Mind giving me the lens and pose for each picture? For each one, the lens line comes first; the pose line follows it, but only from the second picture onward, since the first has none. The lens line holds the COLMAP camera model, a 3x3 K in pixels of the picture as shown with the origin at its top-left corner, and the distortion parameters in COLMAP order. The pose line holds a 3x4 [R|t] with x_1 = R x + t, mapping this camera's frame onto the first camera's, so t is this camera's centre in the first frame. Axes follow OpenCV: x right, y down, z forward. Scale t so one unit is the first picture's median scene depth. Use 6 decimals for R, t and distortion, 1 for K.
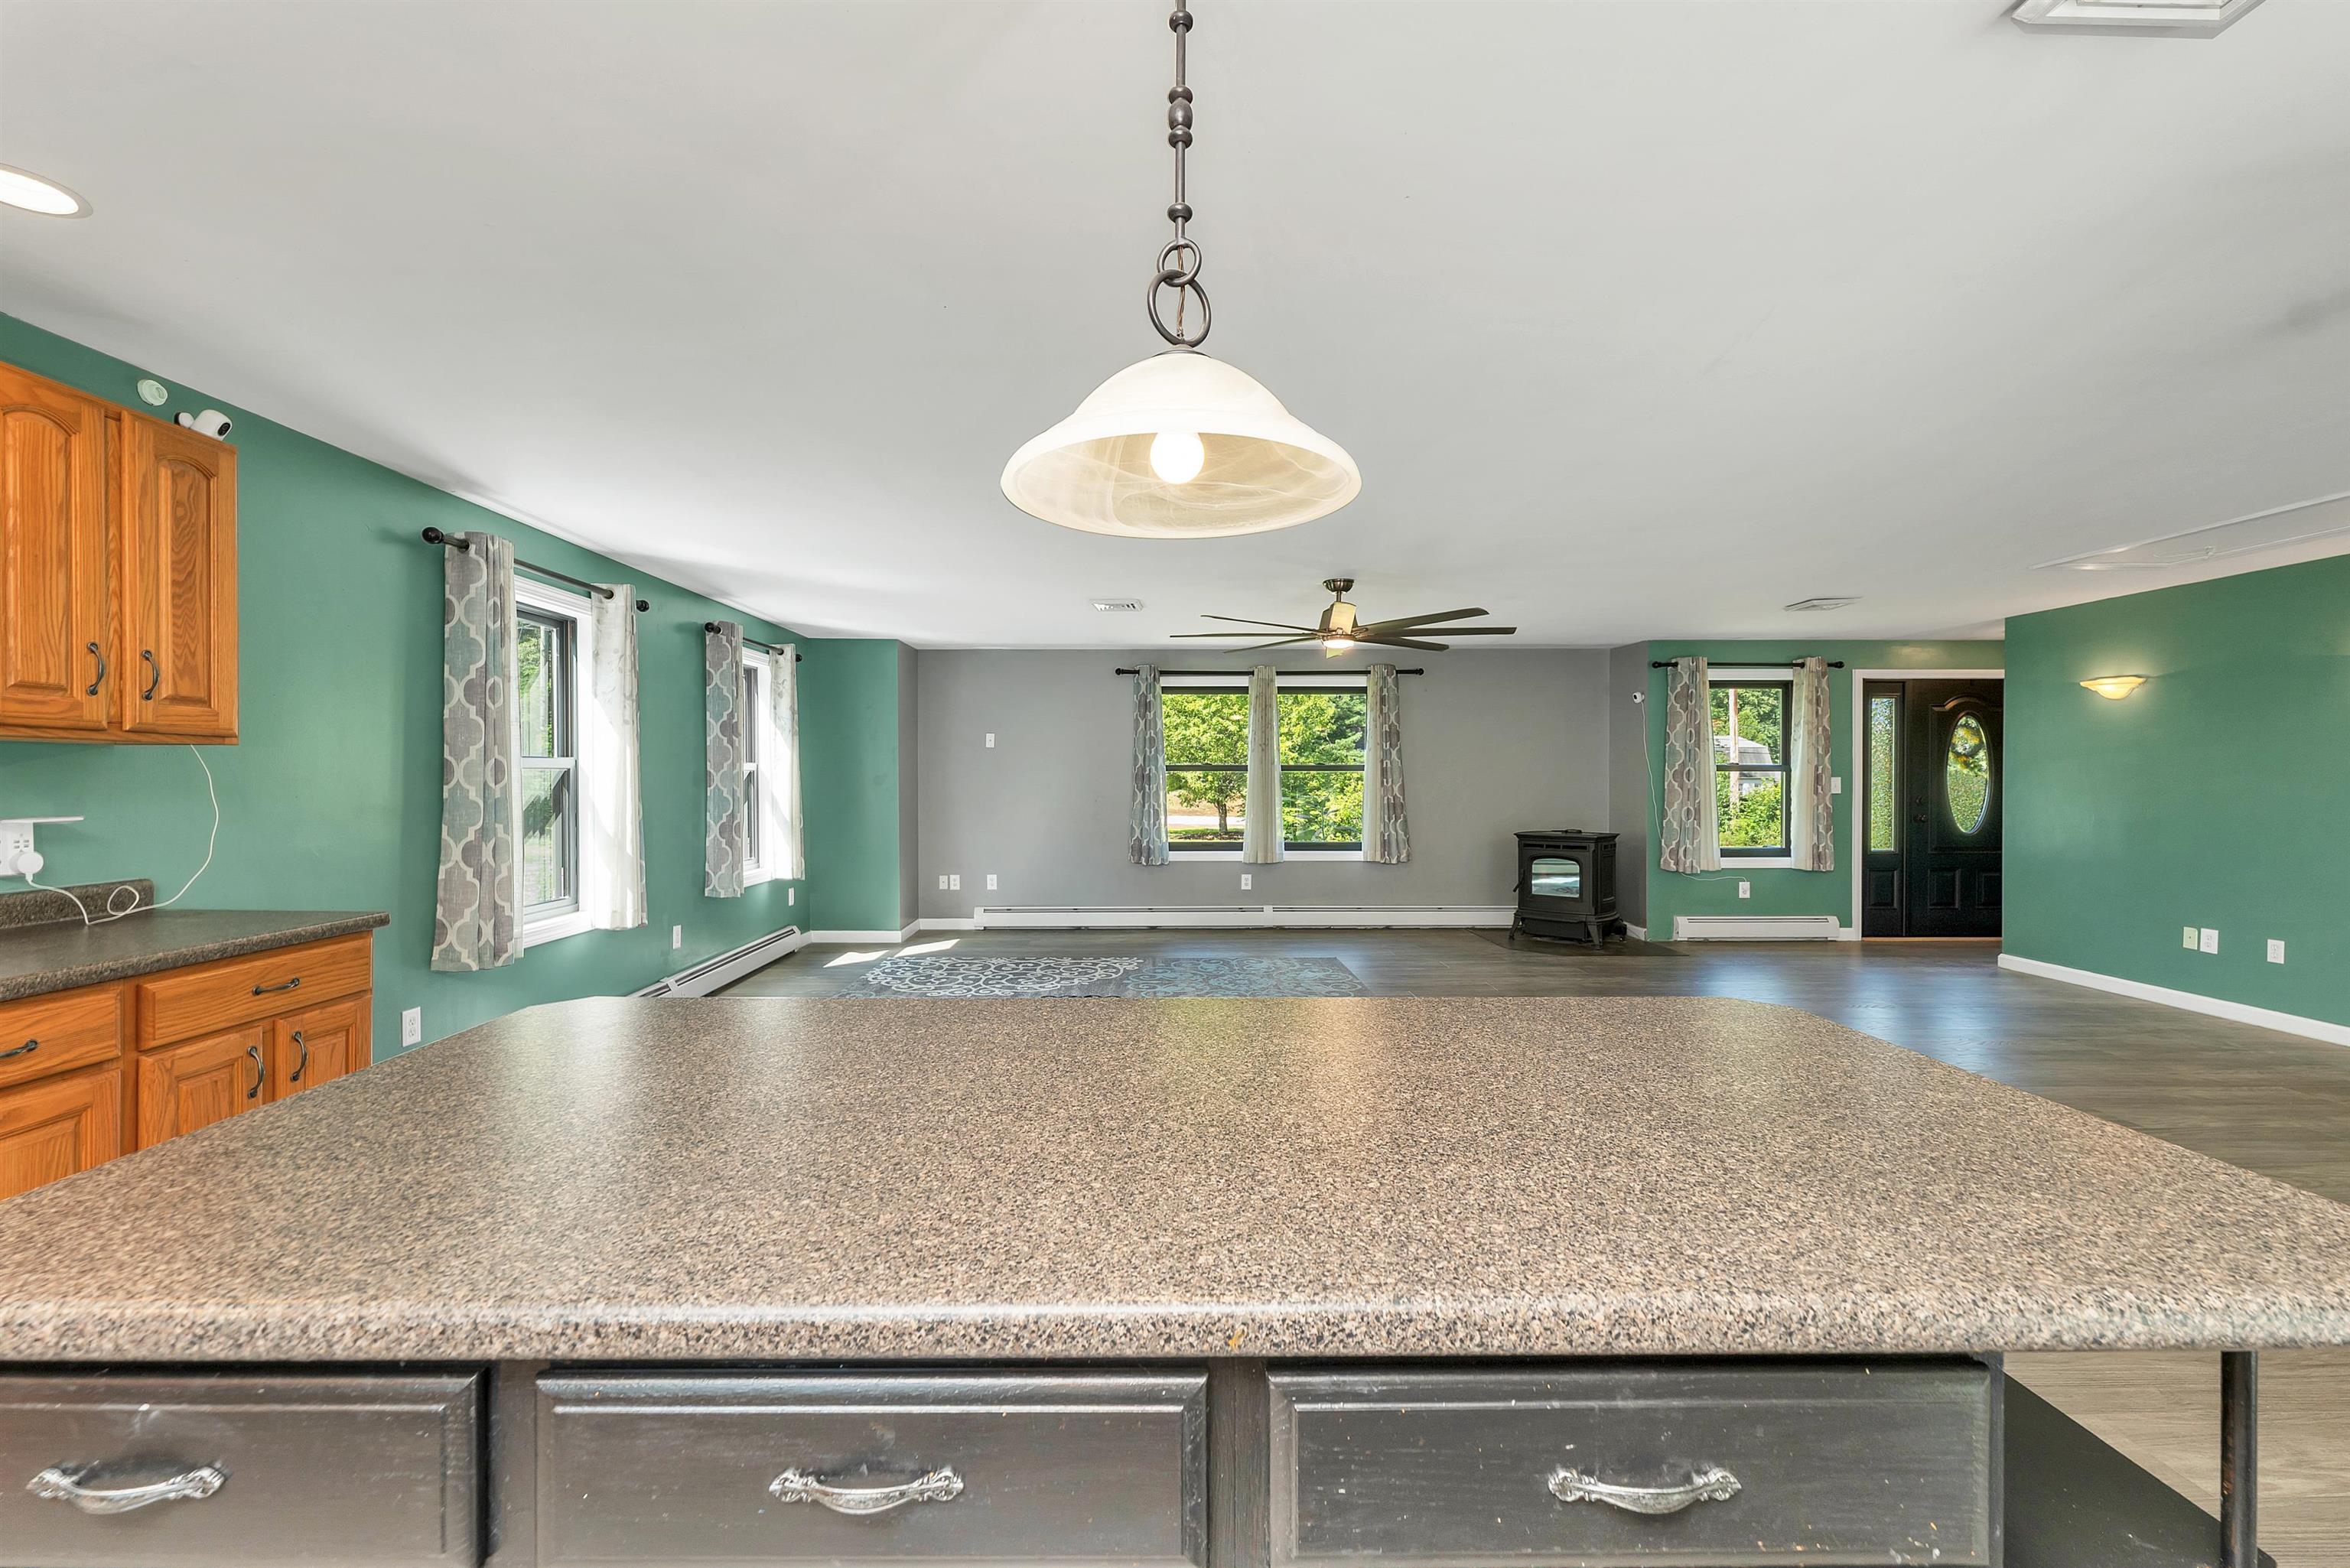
lens RADIAL K [[976.0, 0, 1163.1], [0, 976.0, 785.0], [0, 0, 1]] dist [0.001629, 0.000450]
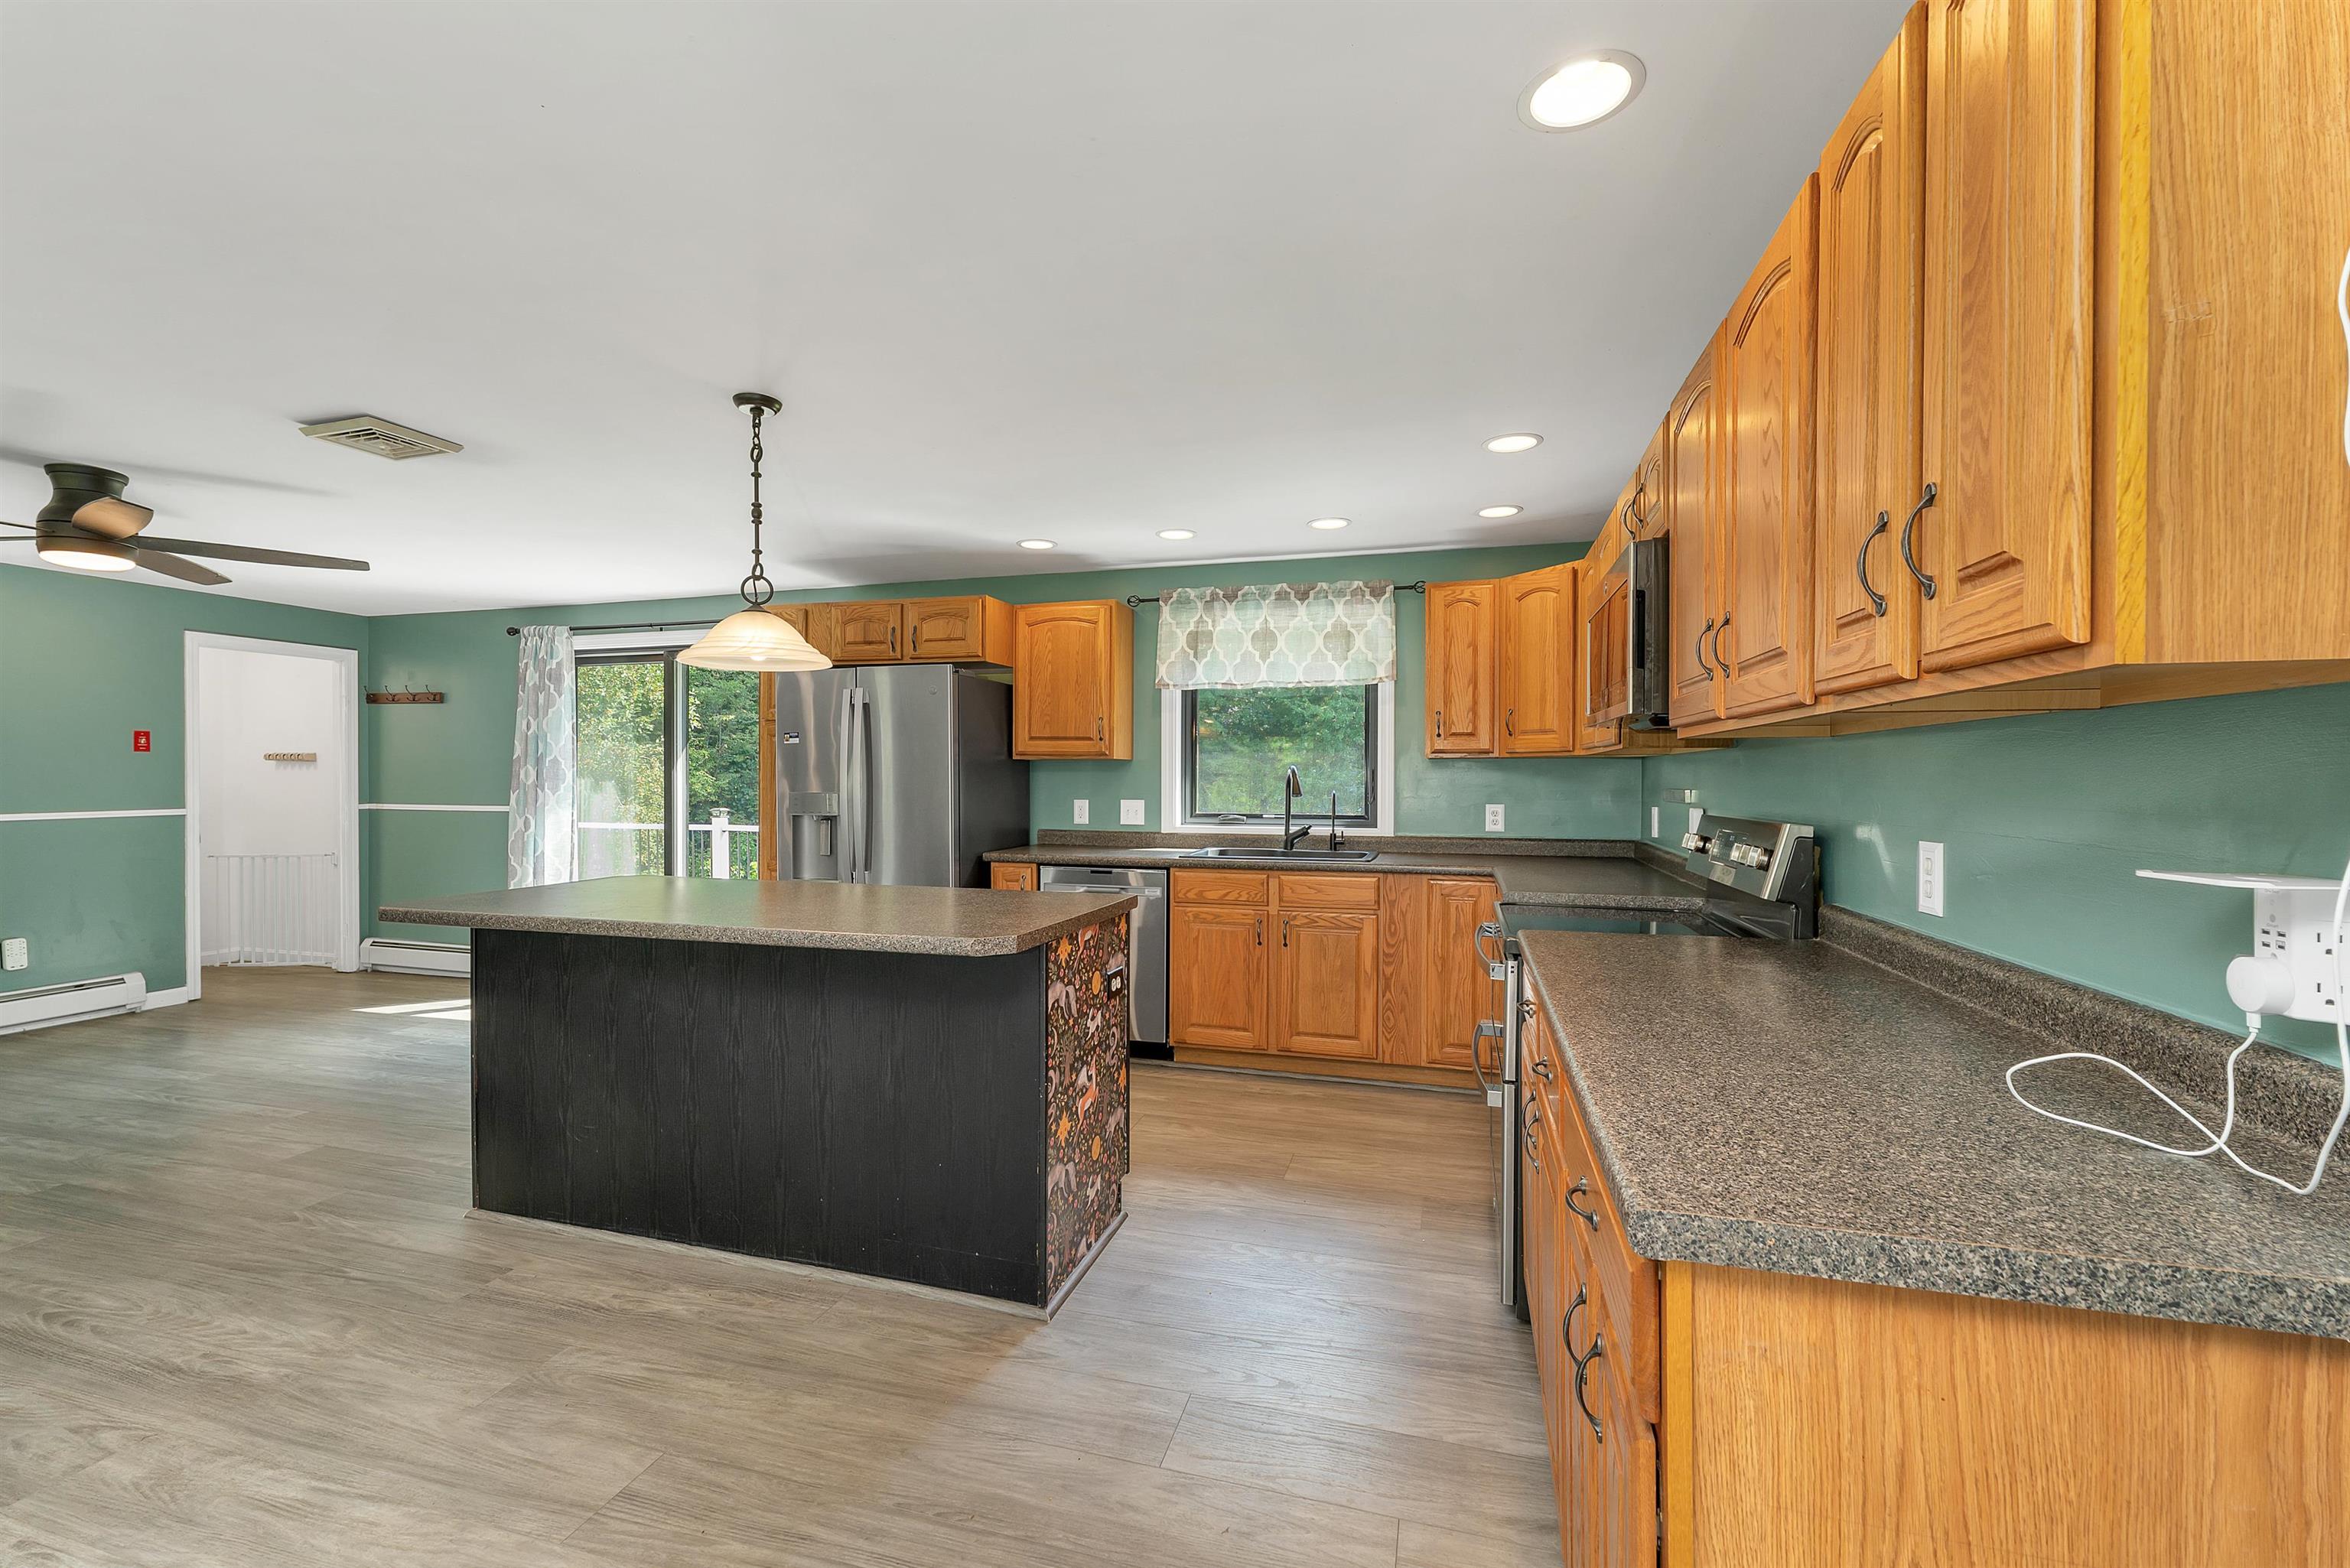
lens RADIAL K [[976.0, 0, 1163.1], [0, 976.0, 785.0], [0, 0, 1]] dist [0.001629, 0.000450]
pose [[-0.955379, -0.002575, 0.295370, -0.252119], [0.001731, 0.999896, 0.014316, -0.003278], [-0.295376, 0.014188, -0.955276, 0.455724]]
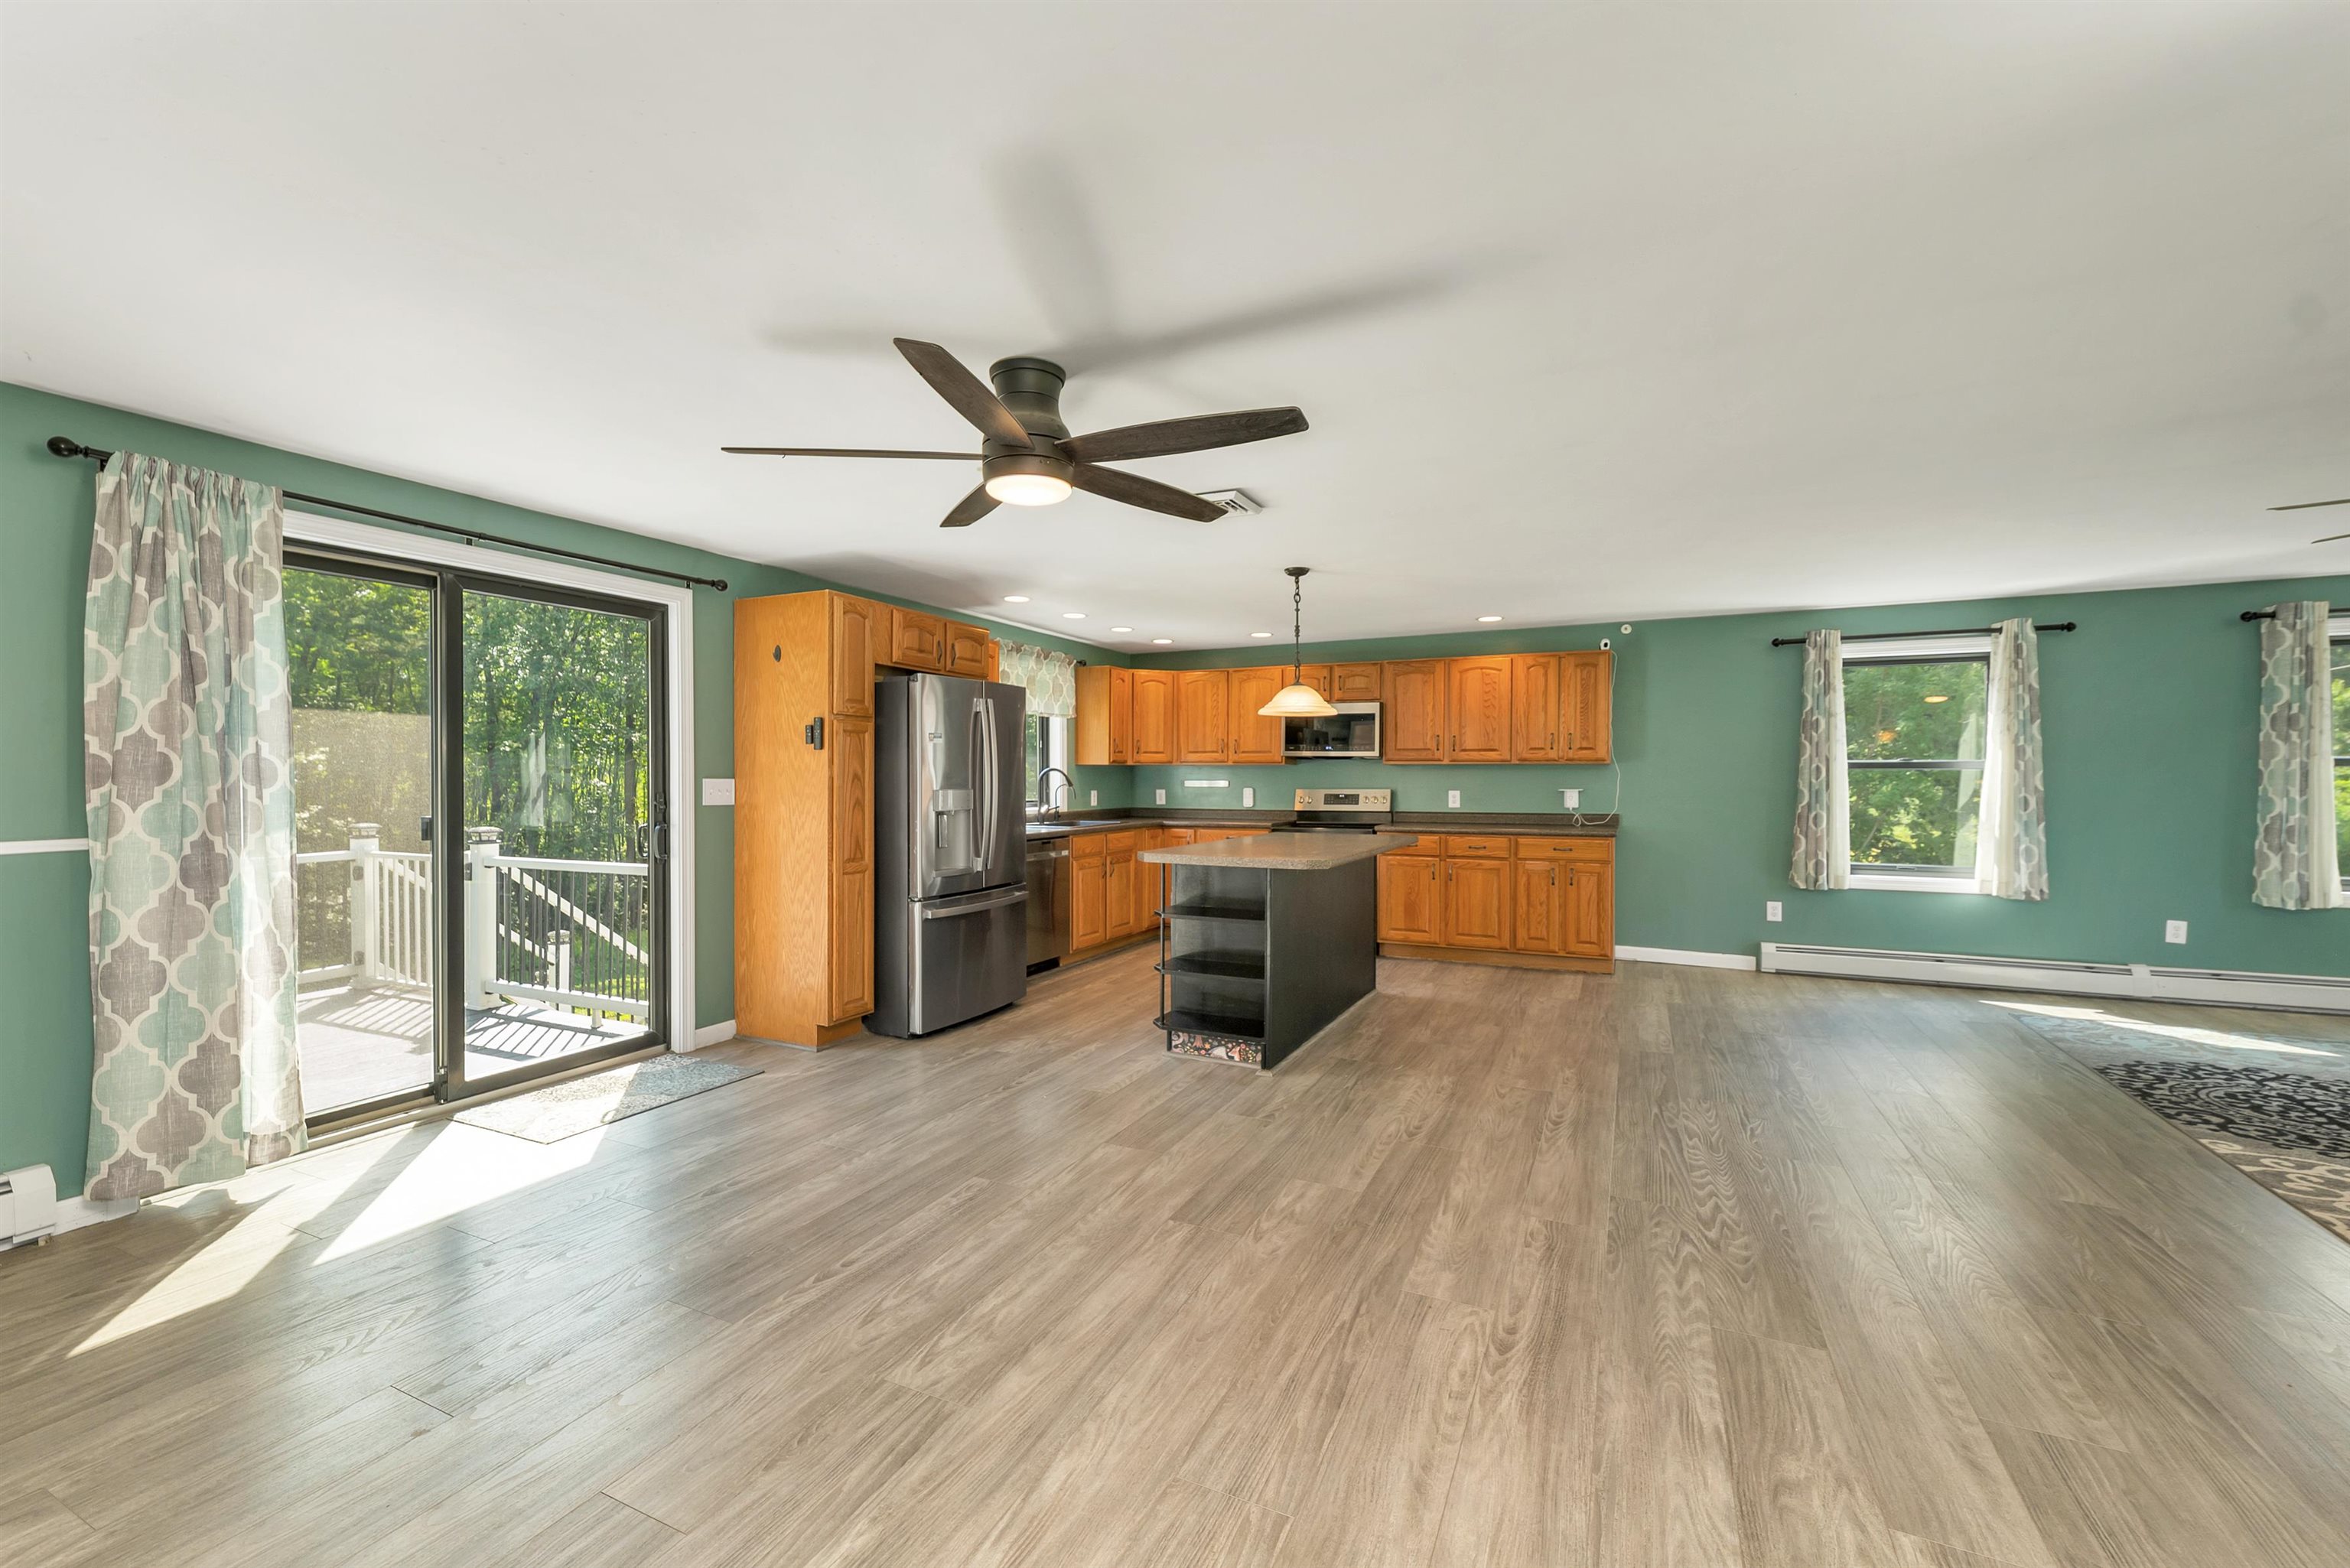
lens RADIAL K [[976.0, 0, 1163.1], [0, 976.0, 785.0], [0, 0, 1]] dist [0.001629, 0.000450]
pose [[-0.447089, 0.008056, -0.894453, 0.641727], [-0.007112, 0.999896, 0.012560, -0.002594], [0.894461, 0.011977, -0.446985, 0.365779]]
